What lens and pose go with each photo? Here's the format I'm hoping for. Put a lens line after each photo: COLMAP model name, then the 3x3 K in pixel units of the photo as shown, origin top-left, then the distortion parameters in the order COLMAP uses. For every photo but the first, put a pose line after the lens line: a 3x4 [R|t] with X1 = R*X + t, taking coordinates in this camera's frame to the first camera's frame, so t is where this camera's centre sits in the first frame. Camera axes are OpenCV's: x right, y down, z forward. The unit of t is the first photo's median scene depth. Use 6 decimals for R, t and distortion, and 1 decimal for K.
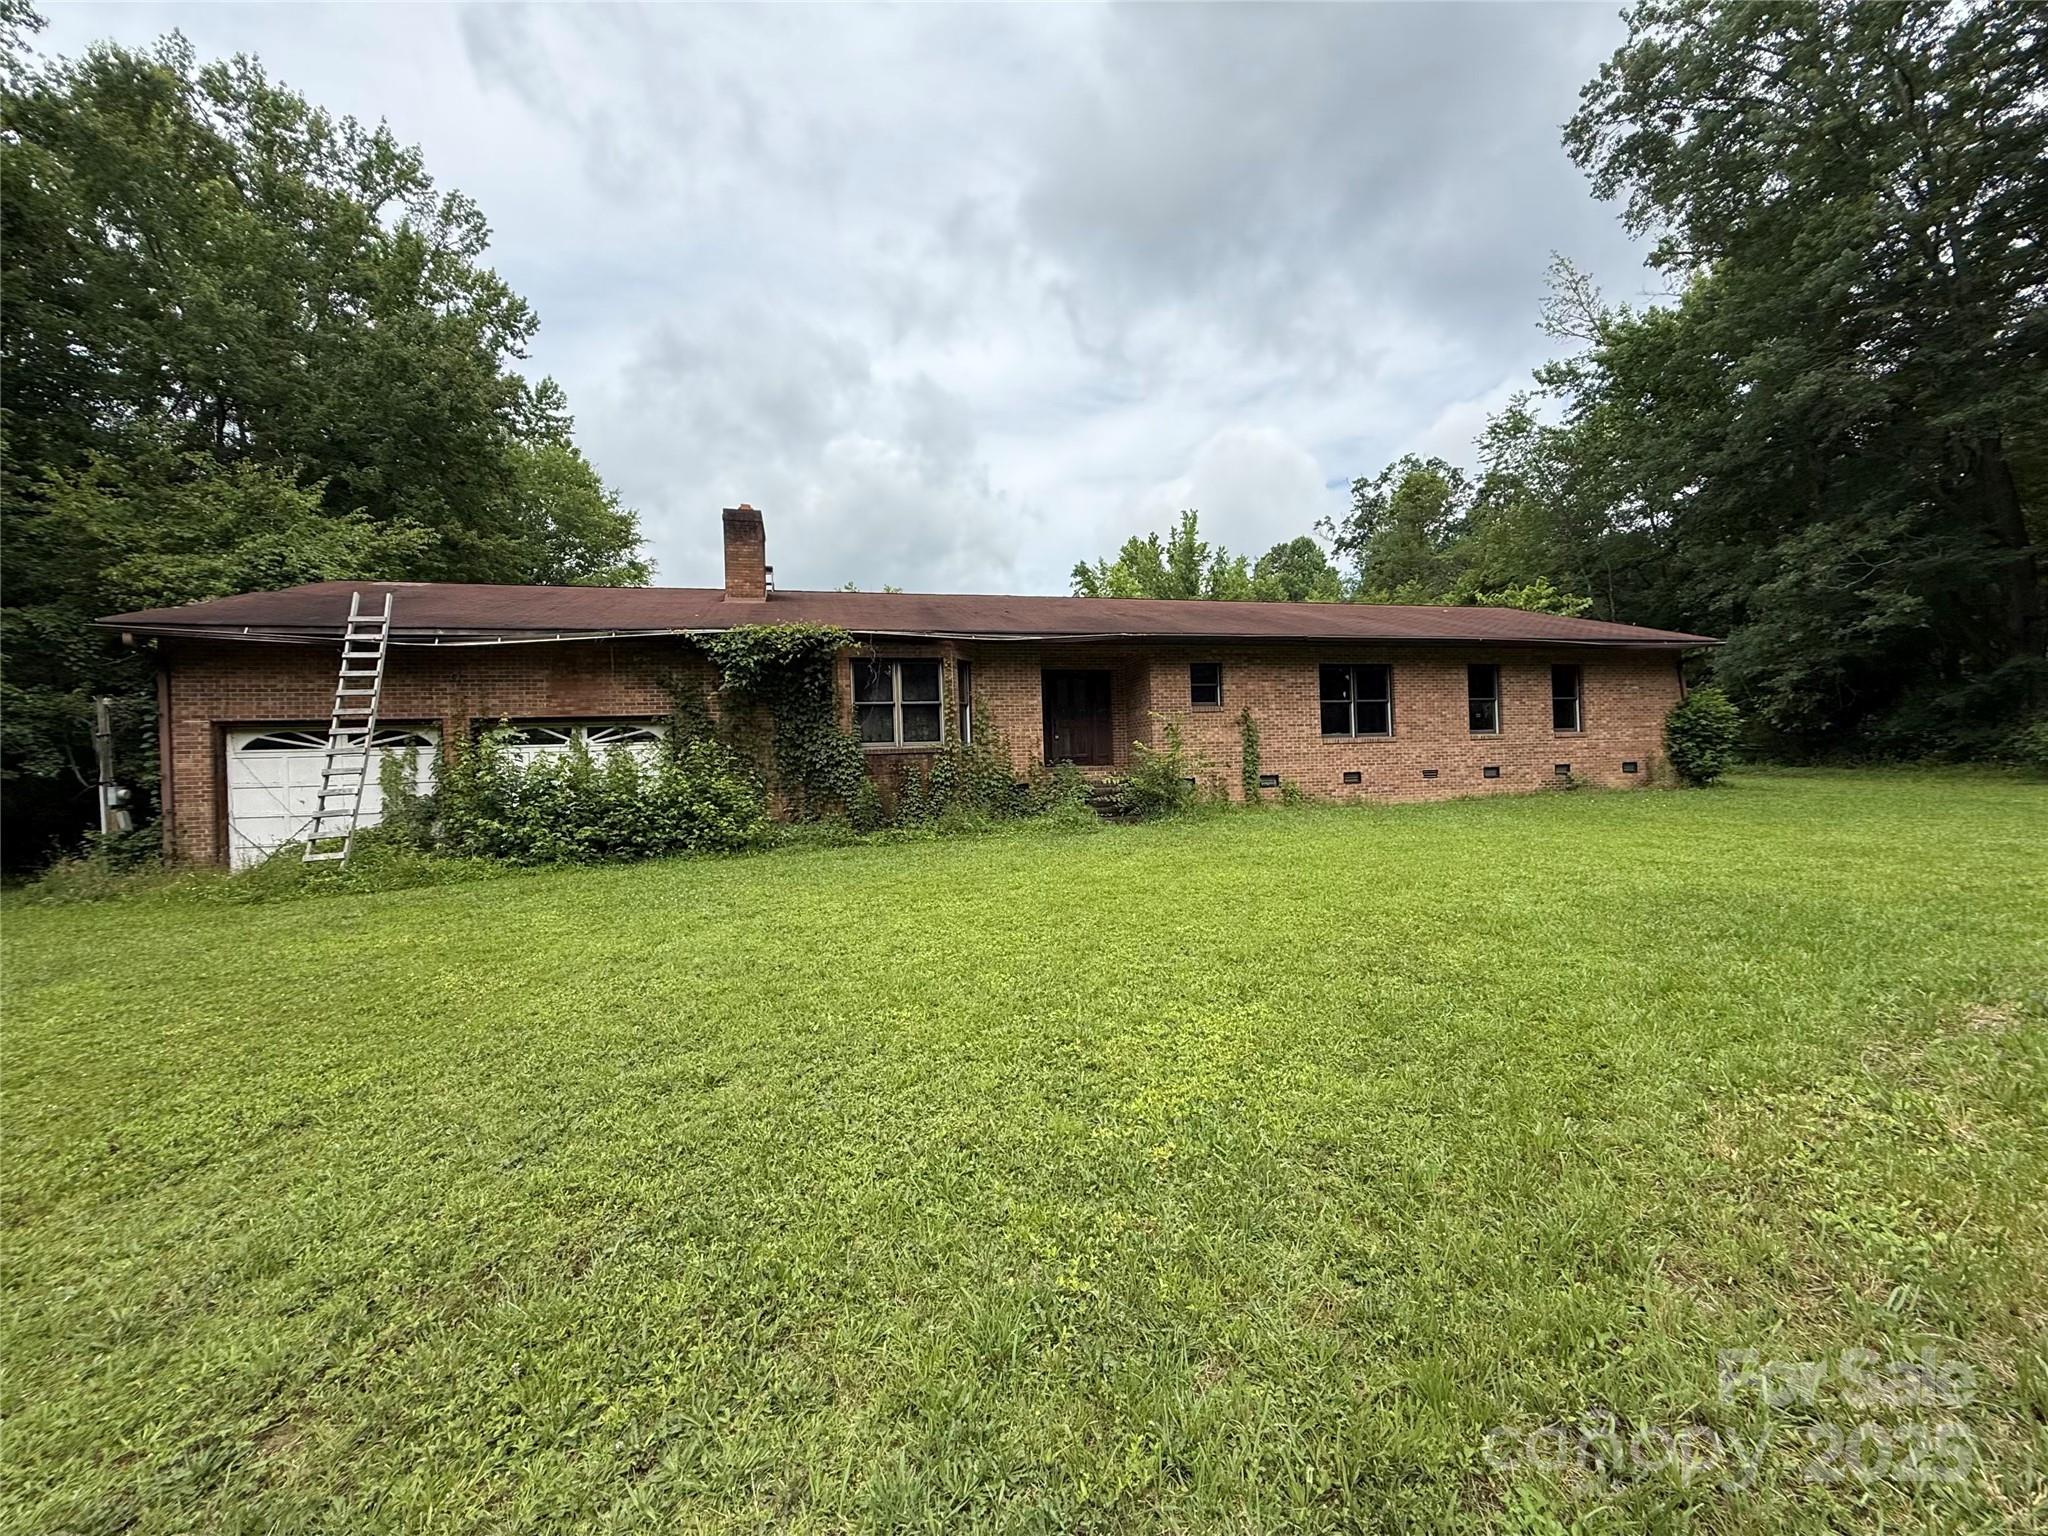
lens RADIAL K [[819.5, 0, 1023.5], [0, 819.5, 759.9], [0, 0, 1]] dist [0.001477, 0.000154]
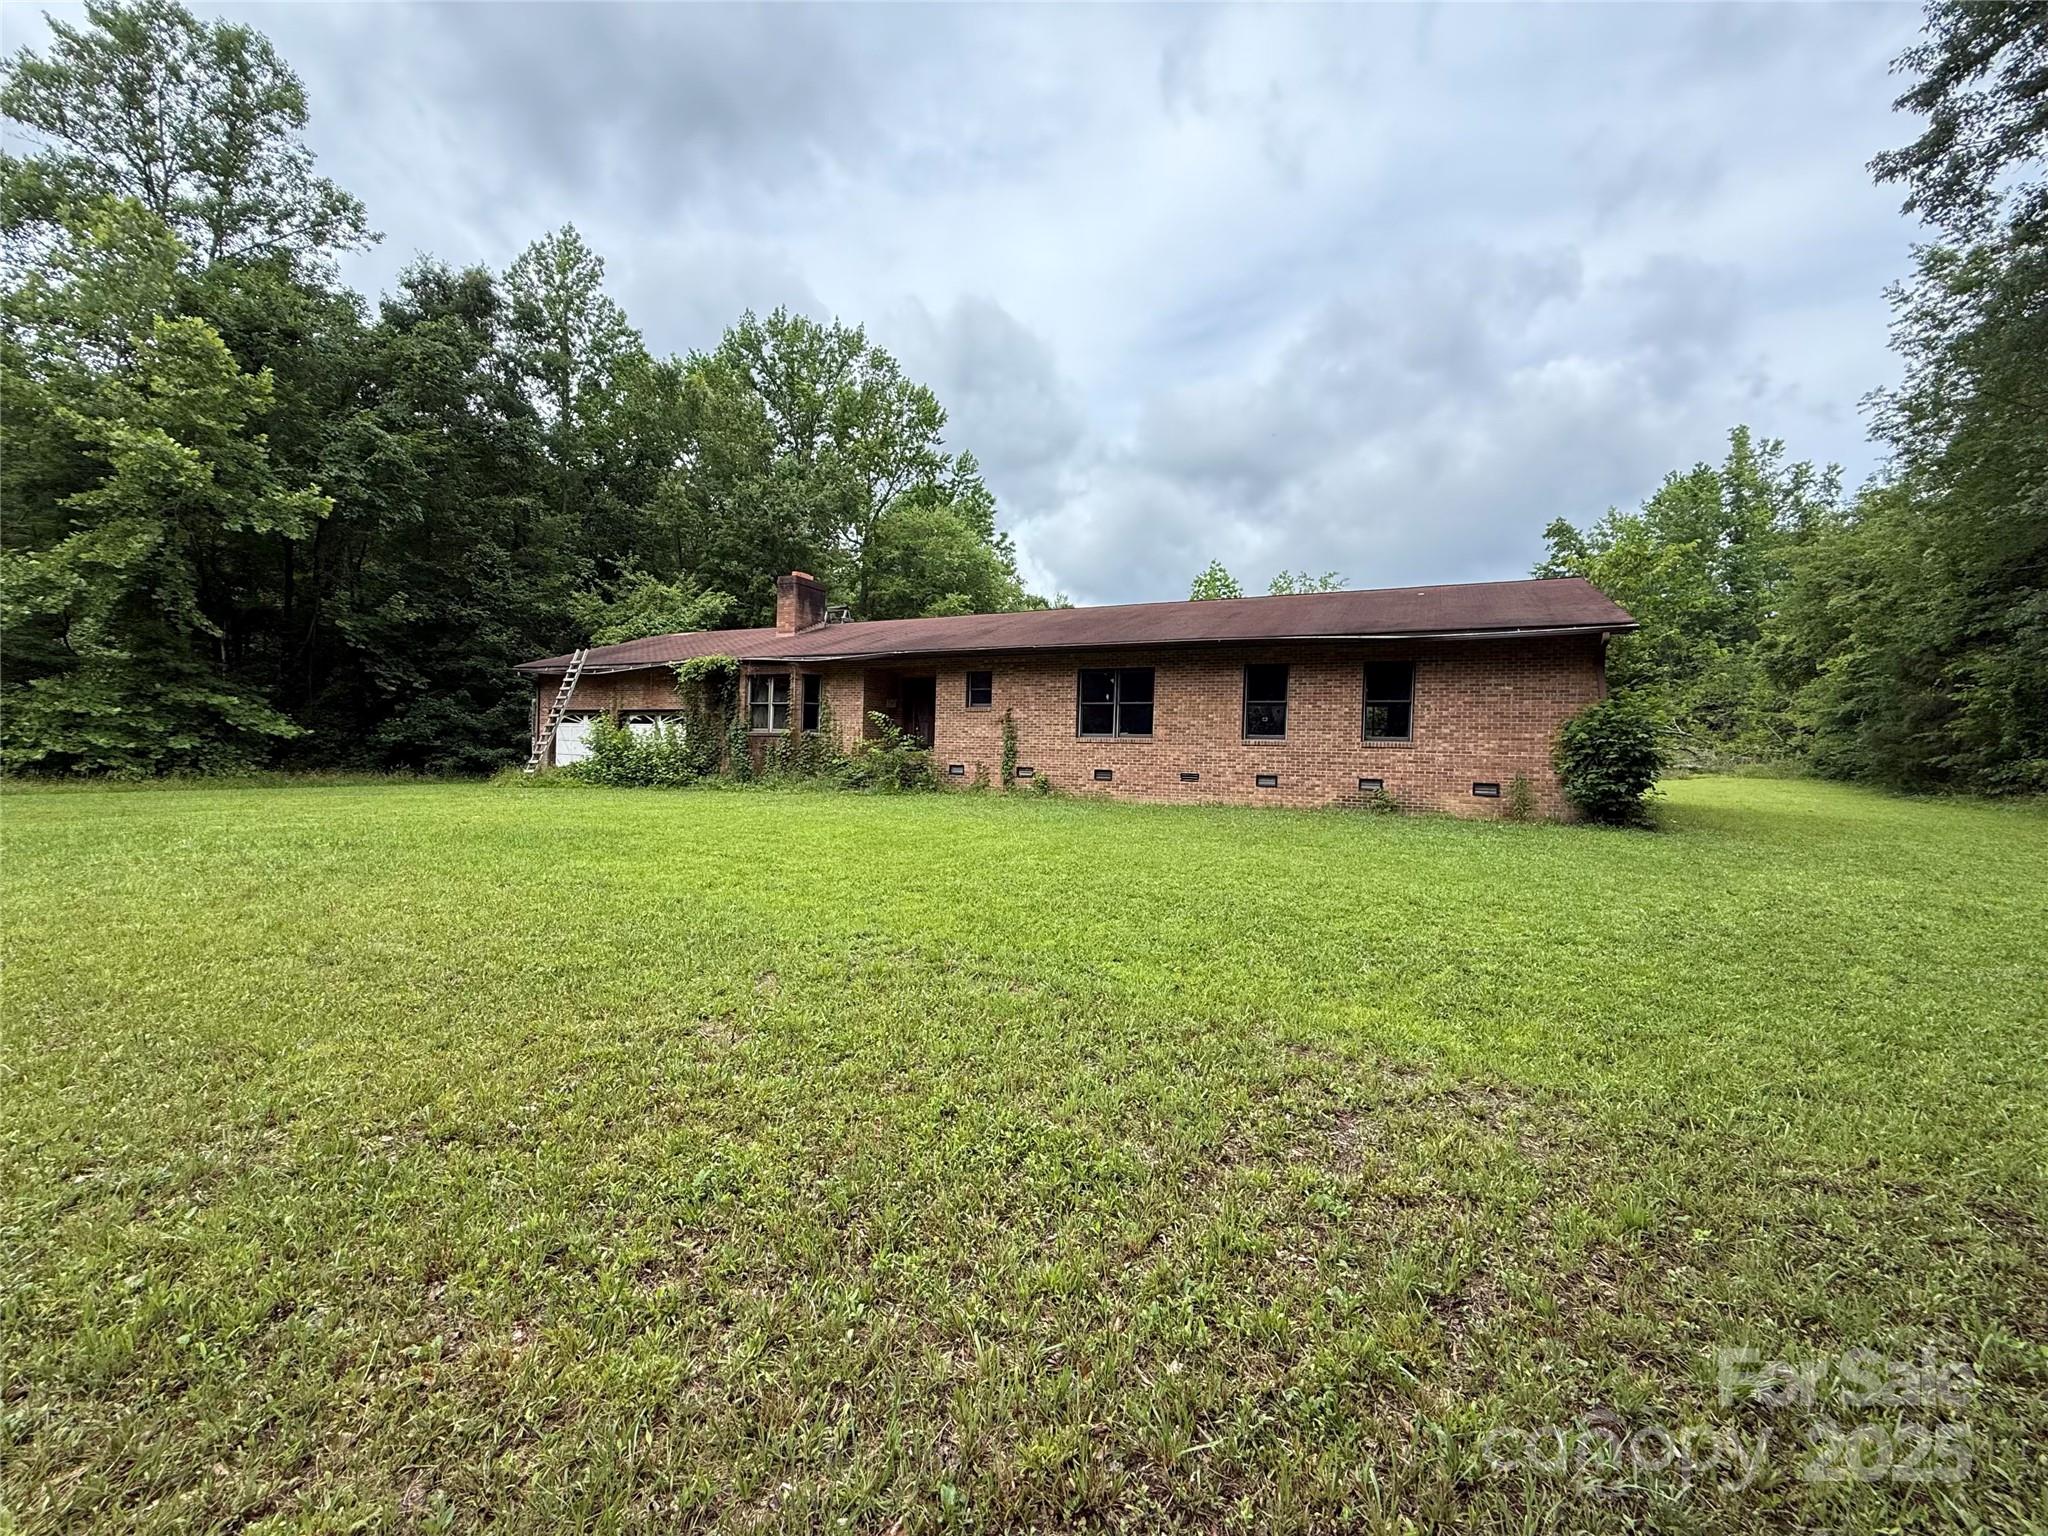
lens RADIAL K [[819.5, 0, 1023.5], [0, 819.5, 771.4], [0, 0, 1]] dist [0.001477, 0.000154]
pose [[0.743300, 0.066264, -0.665669, 1.071078], [-0.040008, 0.997704, 0.054643, -0.038608], [0.667761, -0.013984, 0.744244, 0.134375]]
